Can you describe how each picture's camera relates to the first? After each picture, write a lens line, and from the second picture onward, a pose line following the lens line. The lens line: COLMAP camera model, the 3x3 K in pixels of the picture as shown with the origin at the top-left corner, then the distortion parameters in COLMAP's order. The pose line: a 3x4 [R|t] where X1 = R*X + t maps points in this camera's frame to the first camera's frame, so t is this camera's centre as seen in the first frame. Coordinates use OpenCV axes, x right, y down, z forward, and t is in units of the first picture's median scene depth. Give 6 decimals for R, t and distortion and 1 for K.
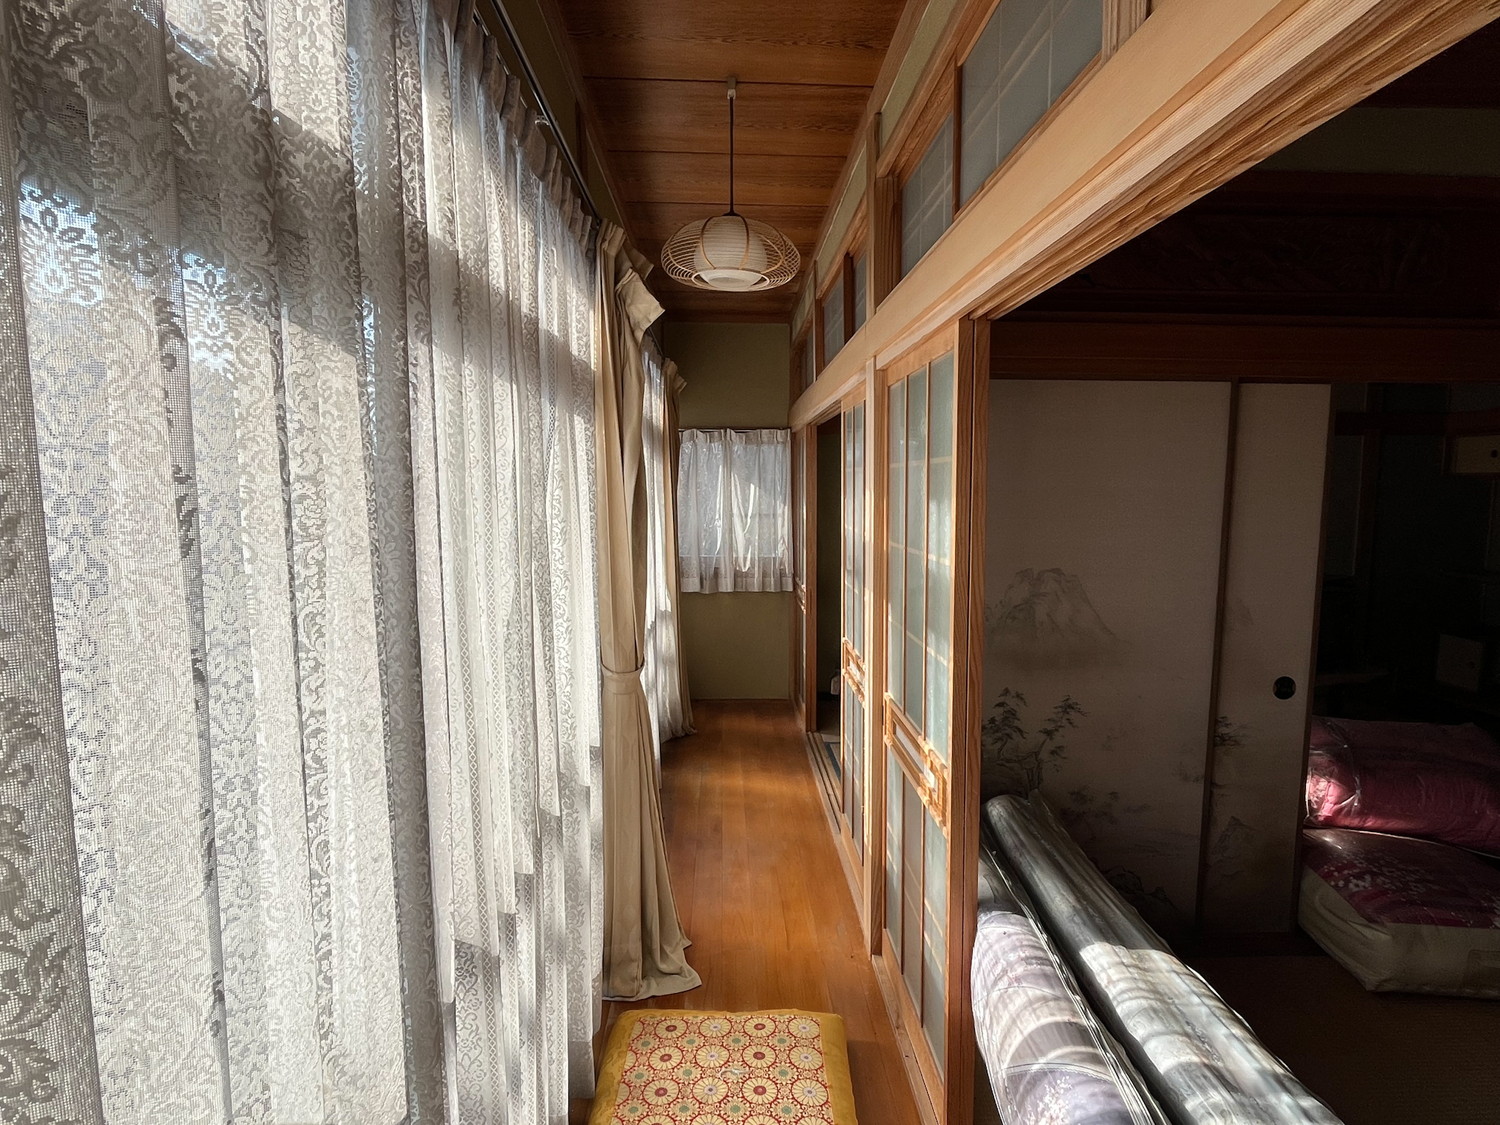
lens RADIAL K [[789.7, 0, 750.1], [0, 789.7, 561.6], [0, 0, 1]] dist [0.001038, 0.000387]
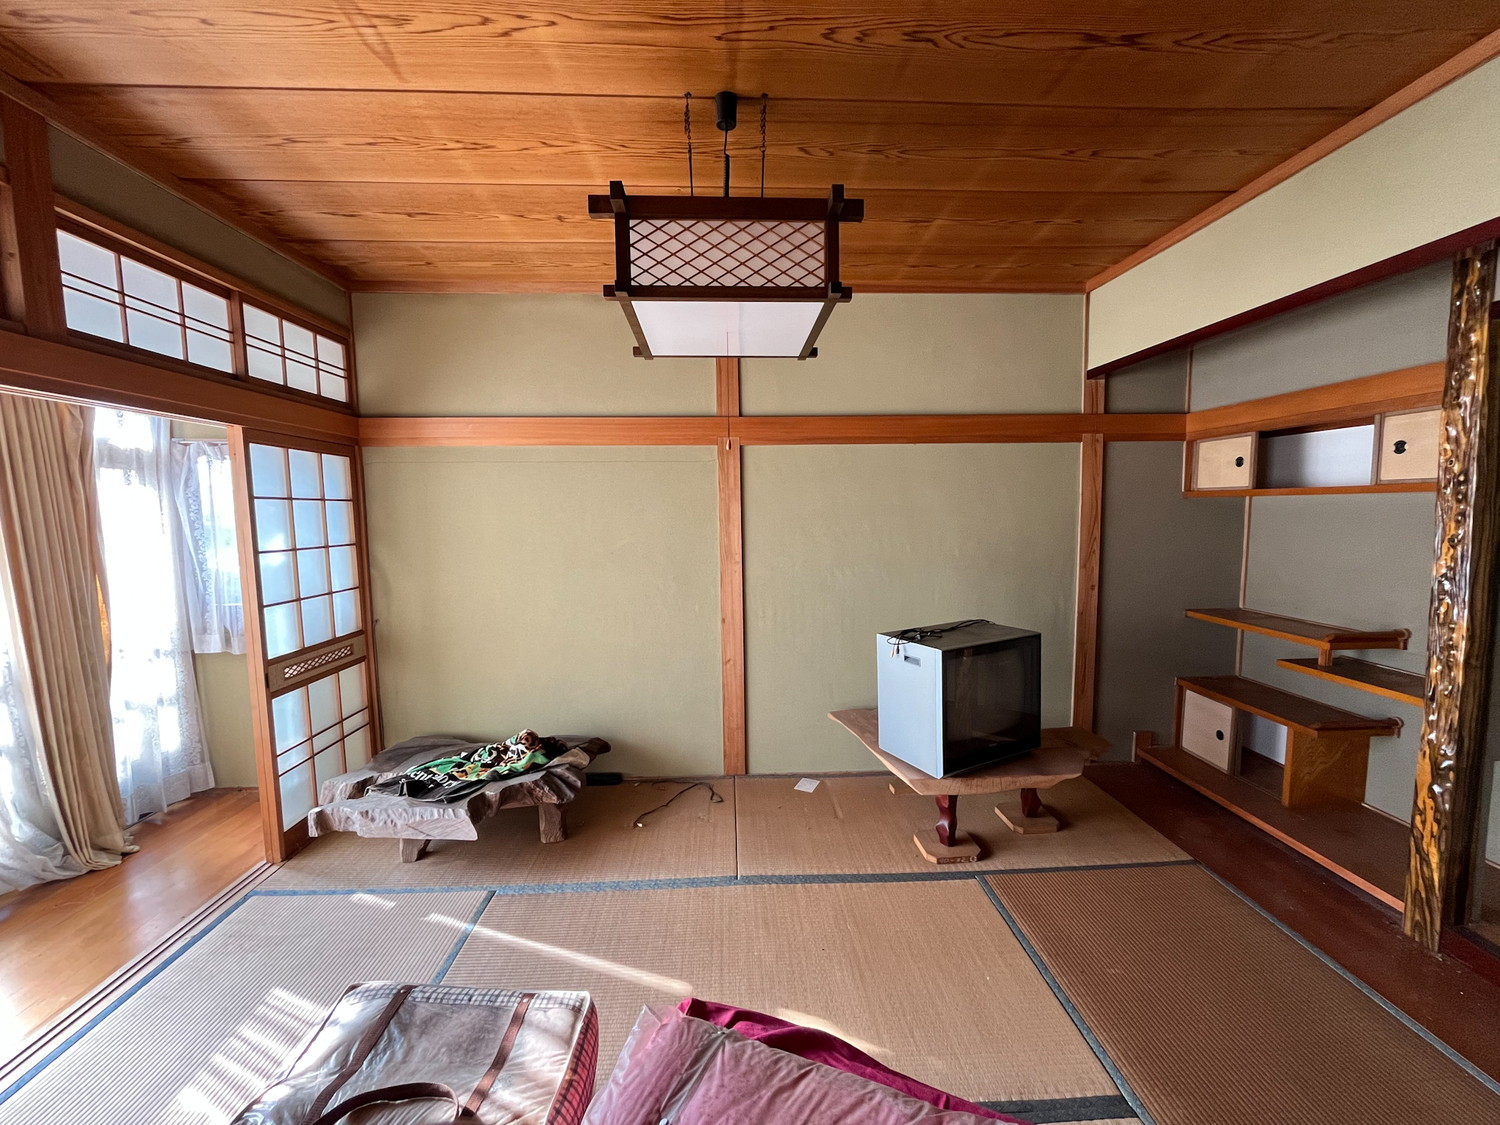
lens RADIAL K [[610.4, 0, 753.1], [0, 610.4, 567.1], [0, 0, 1]] dist [-0.002804, -0.000362]
pose [[0.999716, -0.014613, 0.018816, 0.939056], [0.014807, 0.999838, -0.010201, -0.072421], [-0.018664, 0.010476, 0.999771, 0.862105]]
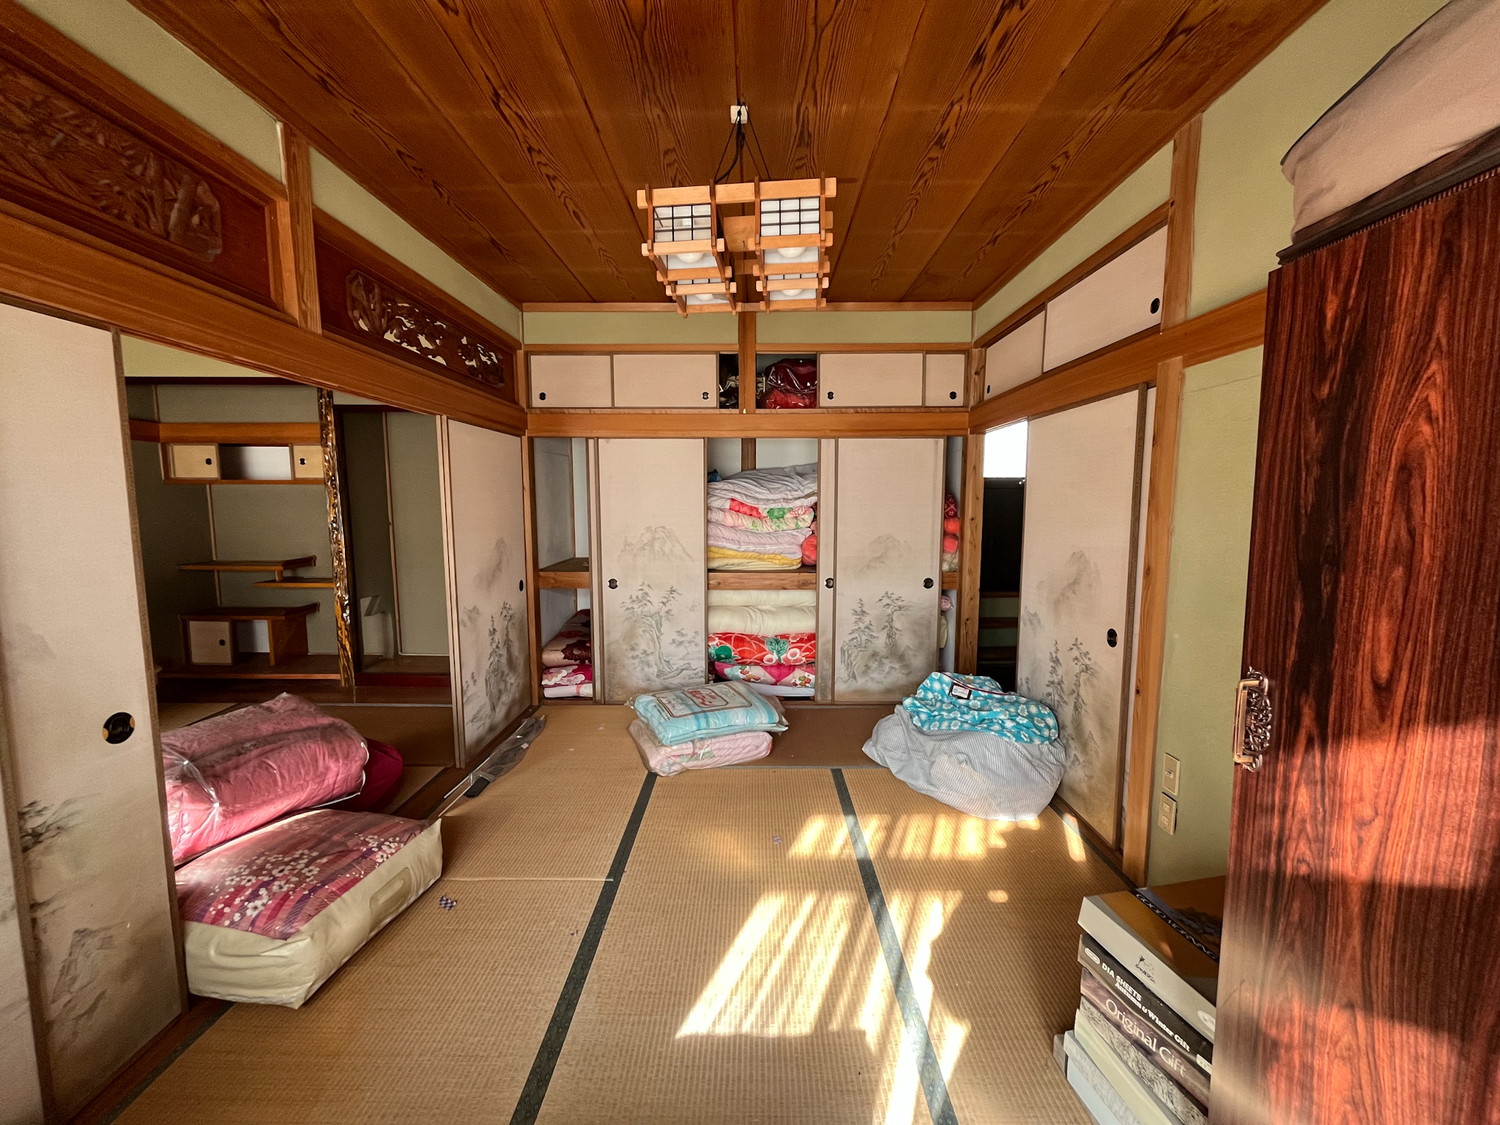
lens RADIAL K [[610.4, 0, 749.7], [0, 610.4, 560.0], [0, 0, 1]] dist [-0.002804, -0.000362]
pose [[0.042776, -0.103306, 0.993729, 0.135132], [0.102367, 0.989858, 0.098497, 0.003706], [-0.993827, 0.097512, 0.052917, 0.349074]]
